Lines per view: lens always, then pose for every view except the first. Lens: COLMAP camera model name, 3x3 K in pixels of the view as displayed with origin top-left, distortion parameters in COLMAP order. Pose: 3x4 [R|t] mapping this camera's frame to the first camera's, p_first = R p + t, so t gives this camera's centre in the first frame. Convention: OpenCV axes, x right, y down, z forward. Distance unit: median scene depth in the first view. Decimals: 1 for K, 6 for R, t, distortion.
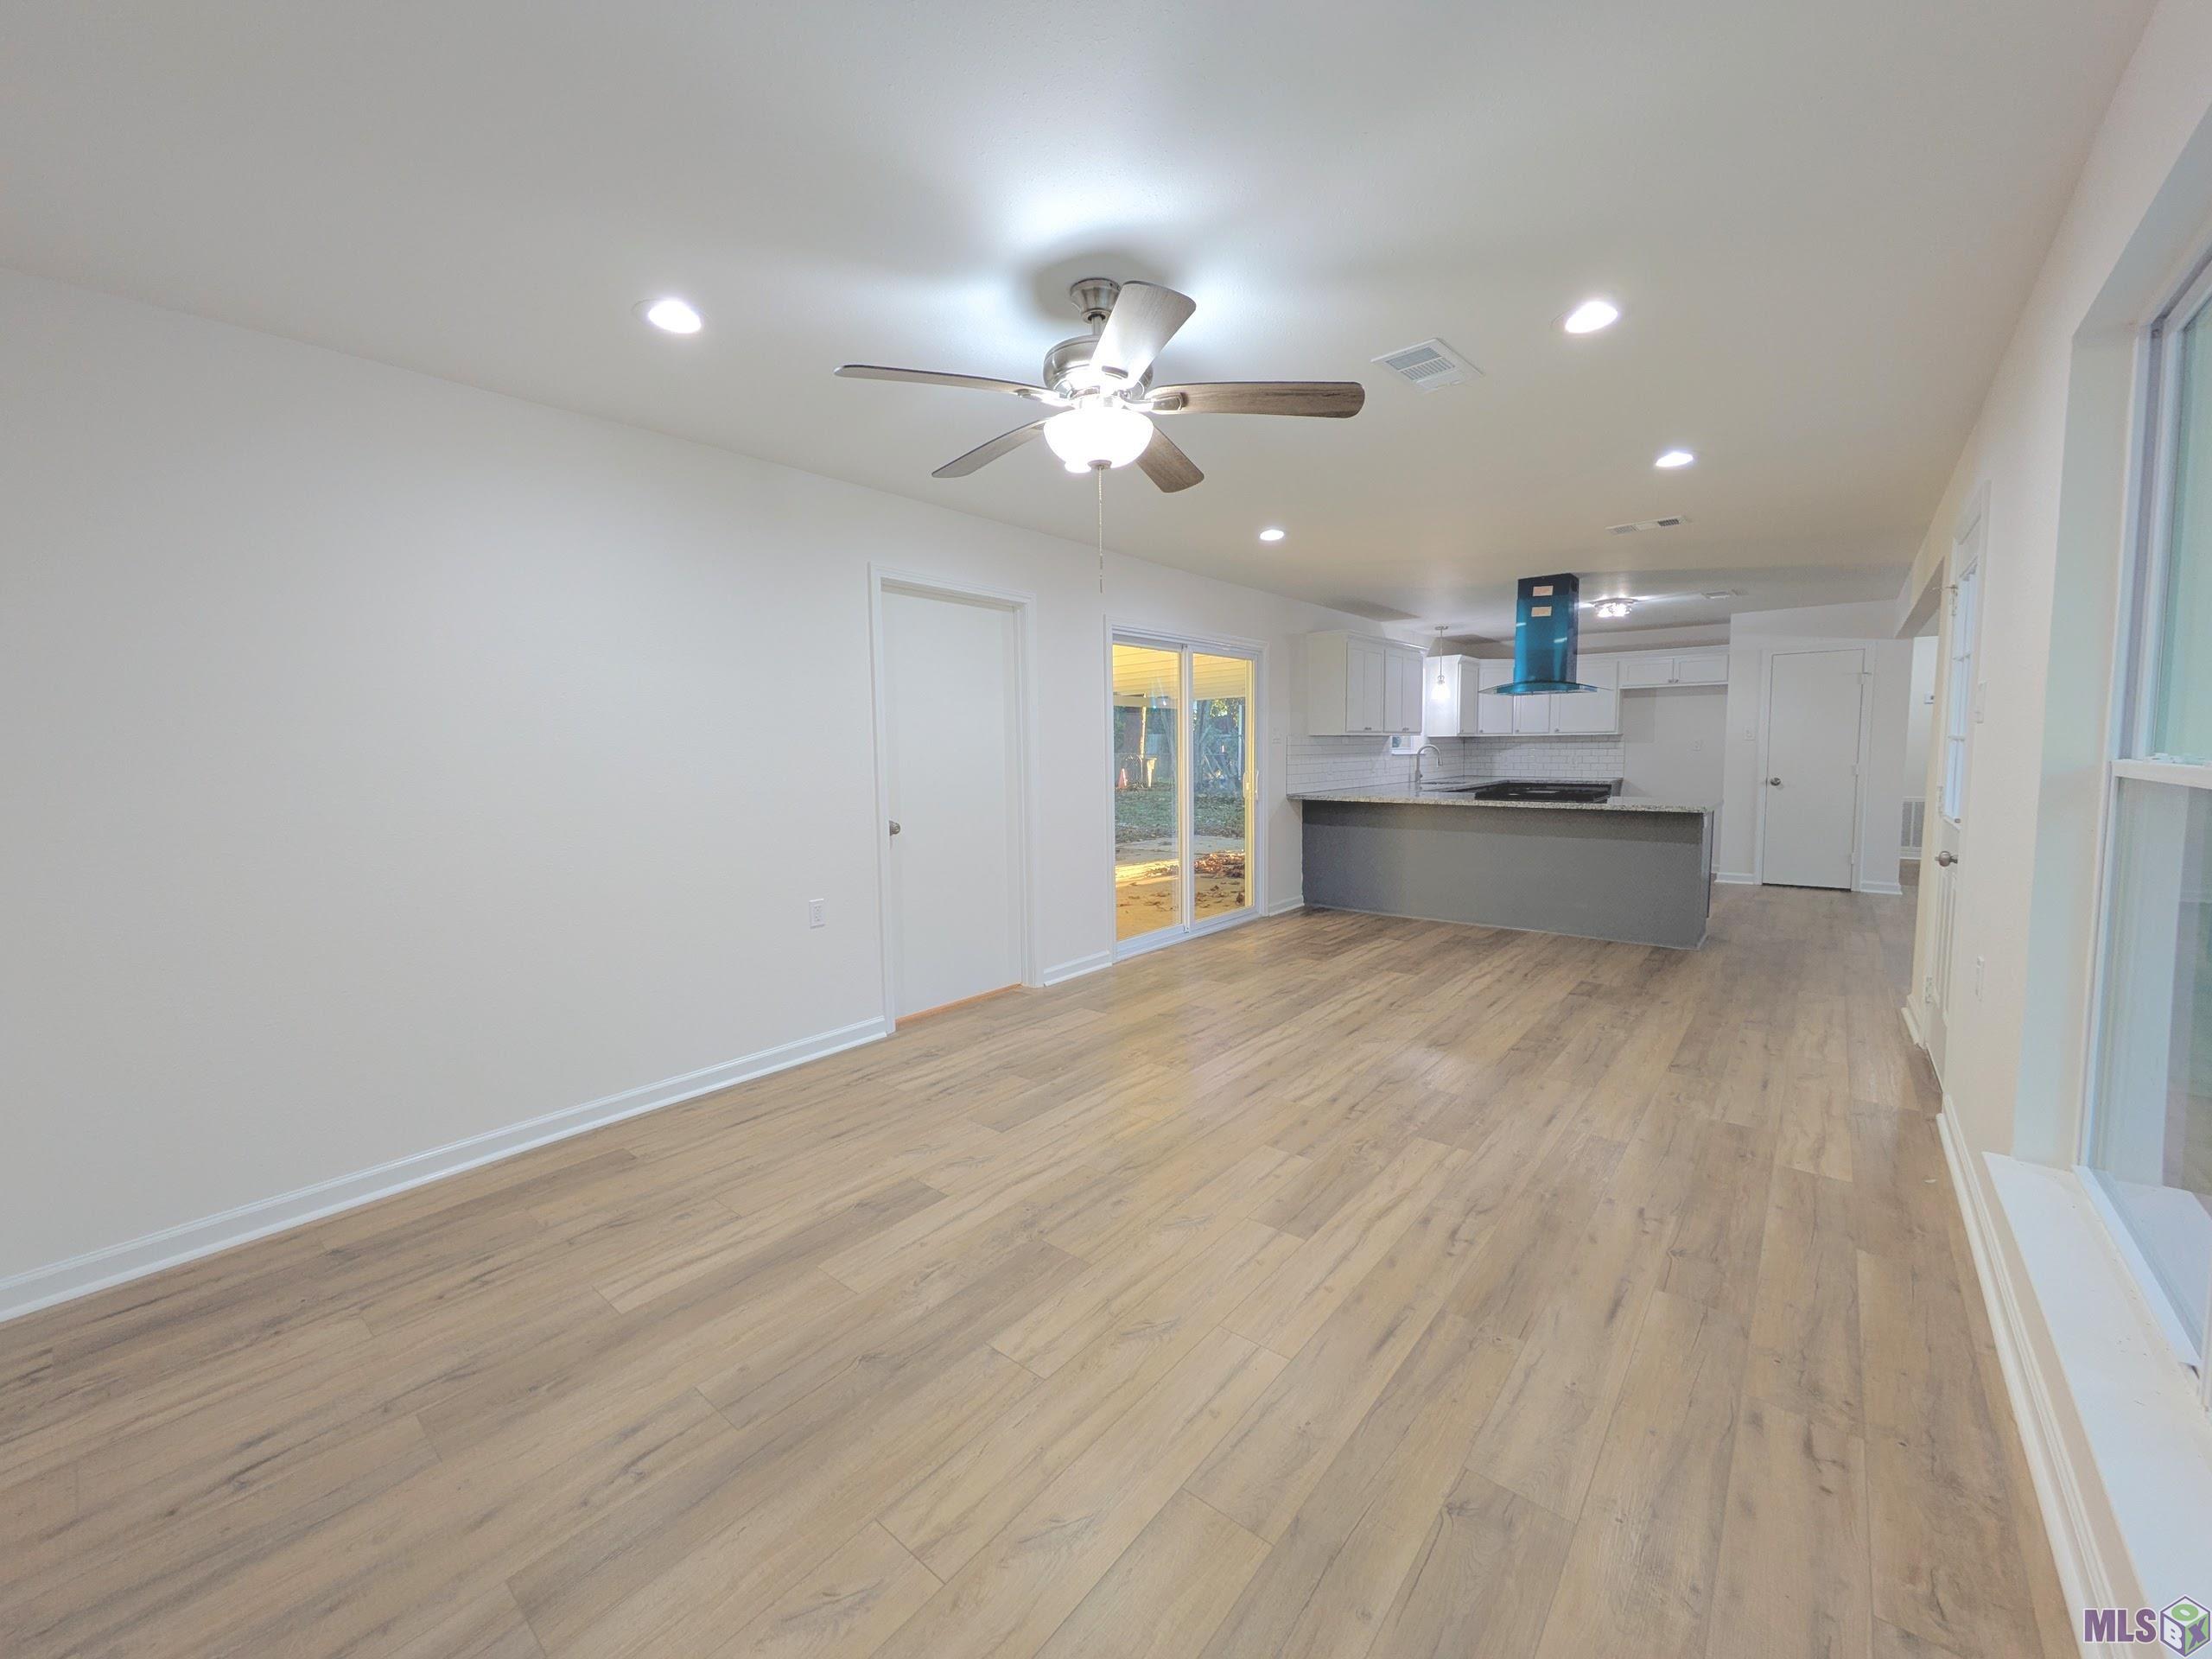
lens RADIAL K [[871.9, 0, 1099.5], [0, 871.9, 836.0], [0, 0, 1]] dist [-0.005190, 0.002733]
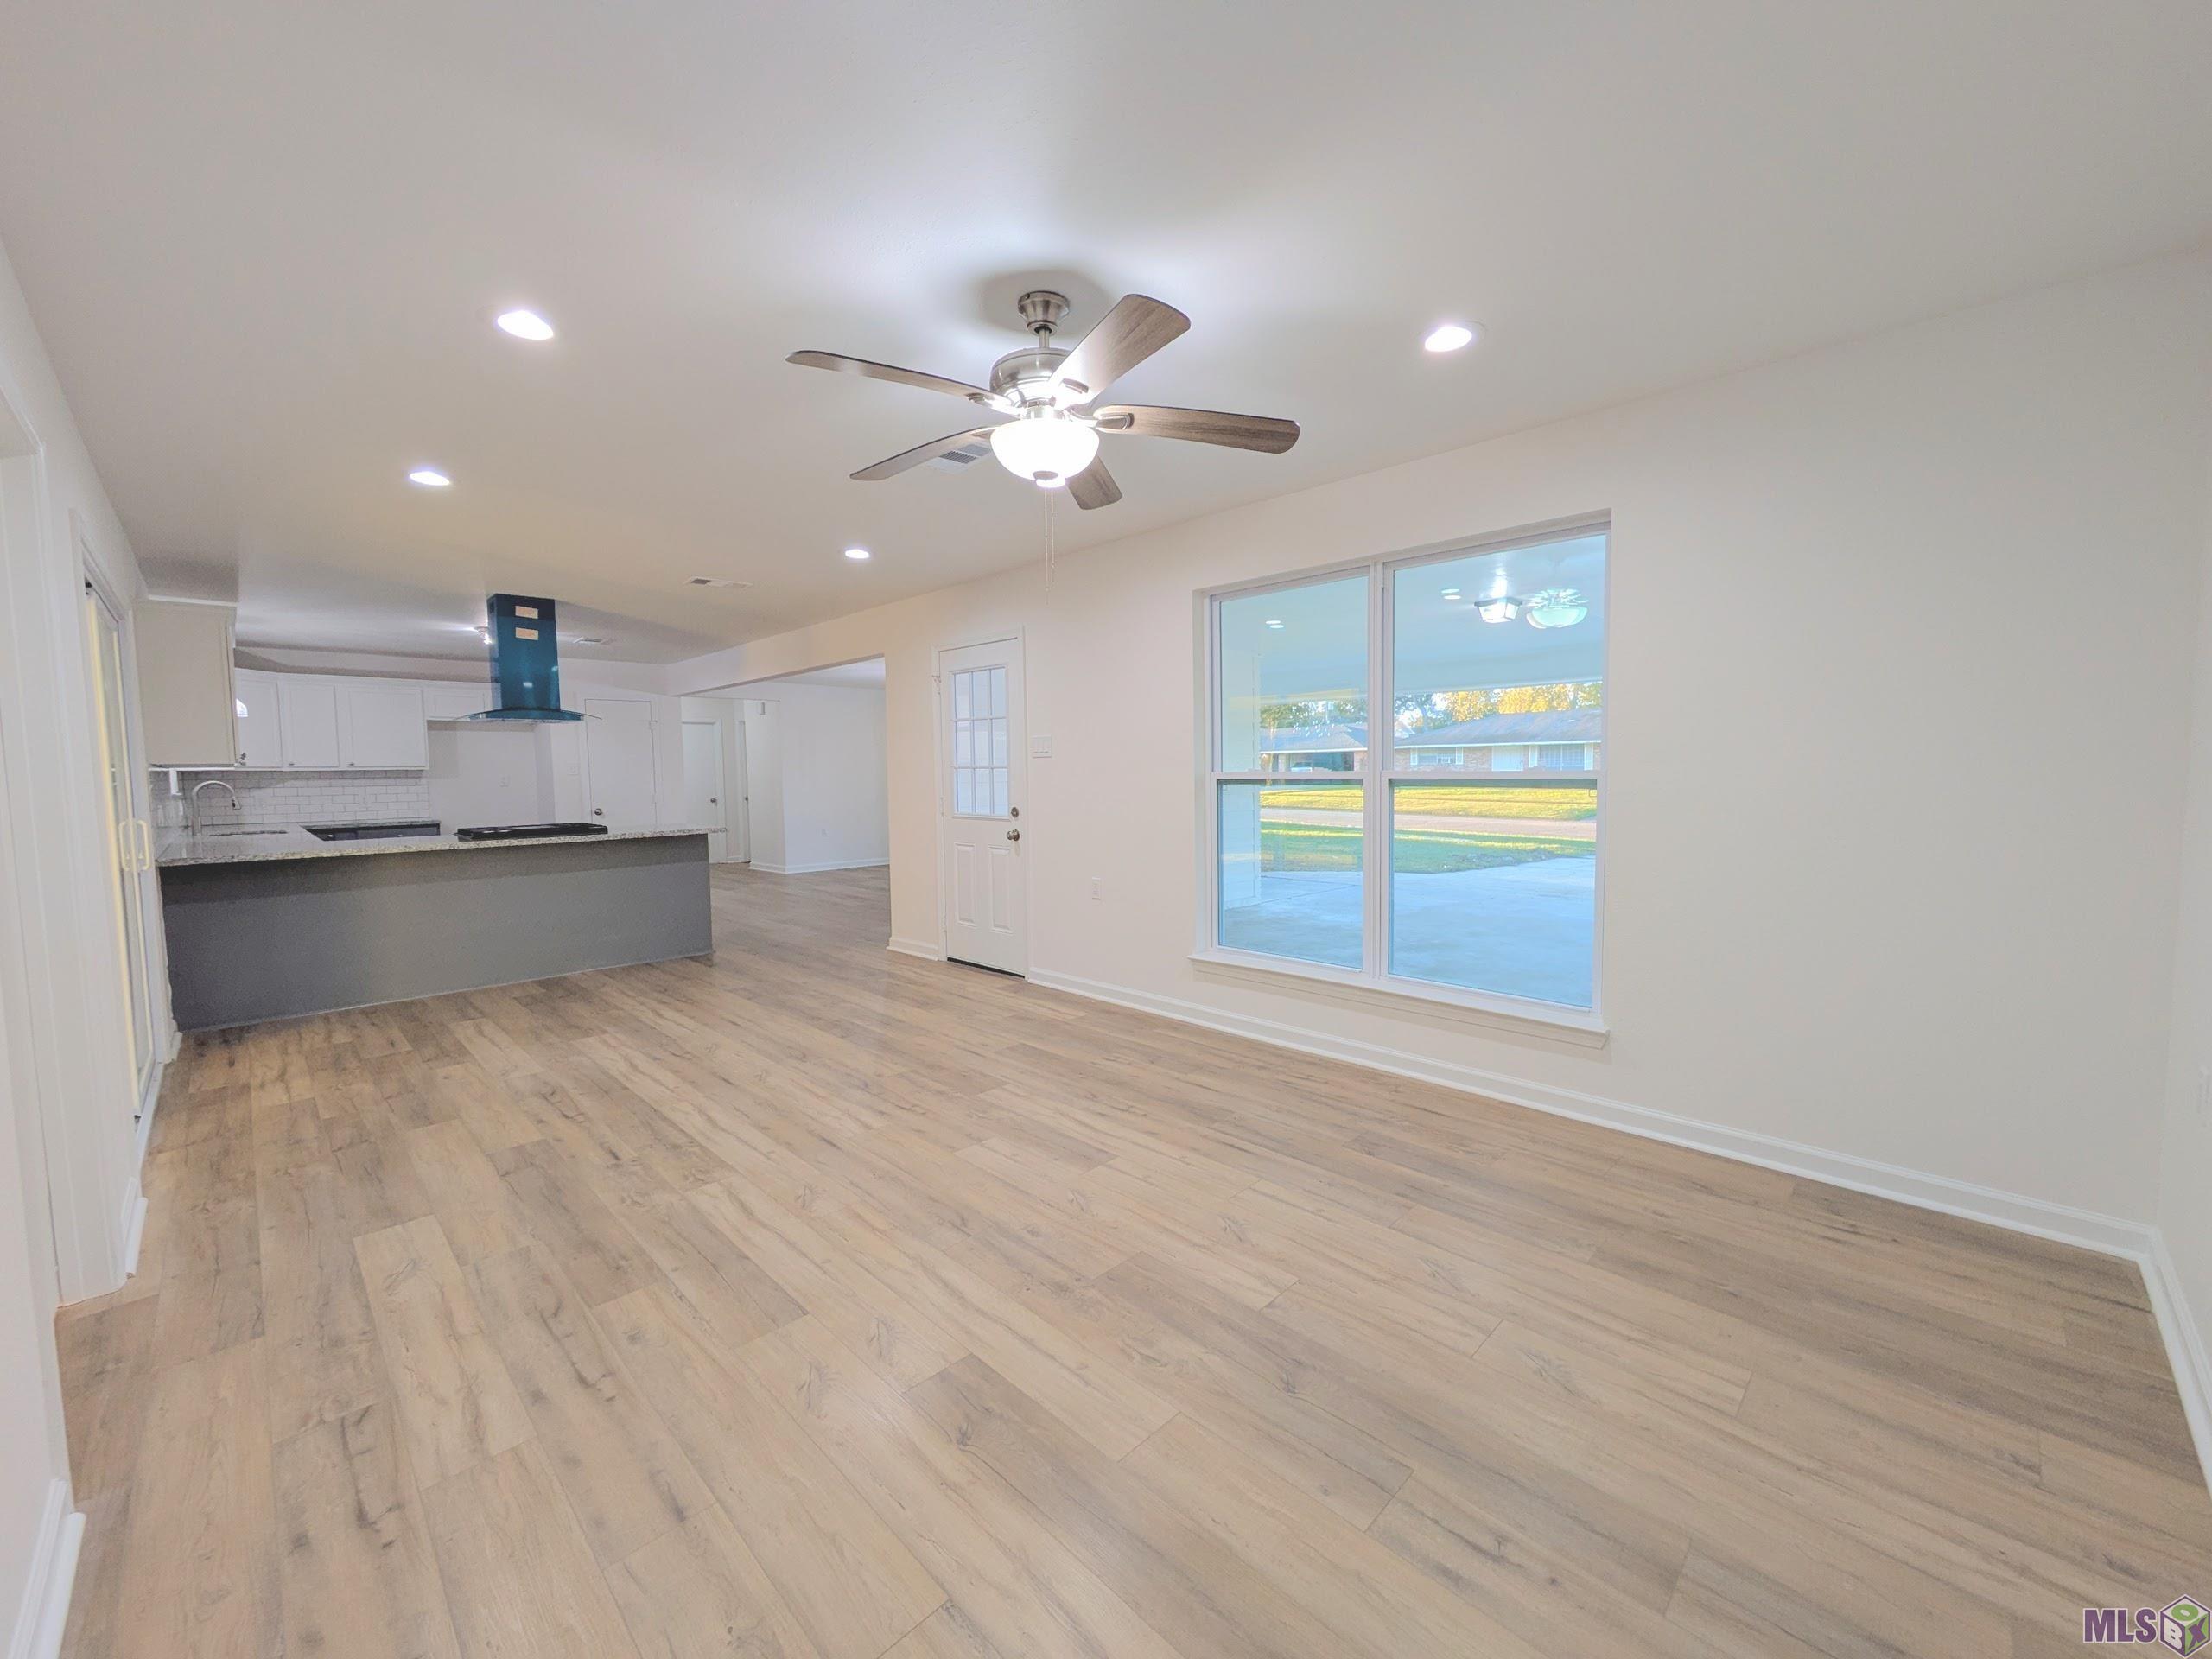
lens RADIAL K [[871.9, 0, 1103.1], [0, 871.9, 829.1], [0, 0, 1]] dist [-0.005190, 0.002733]
pose [[0.089944, -0.056780, 0.994327, -0.673867], [0.114972, 0.992291, 0.046264, -0.041191], [-0.989288, 0.110159, 0.095779, 0.588054]]
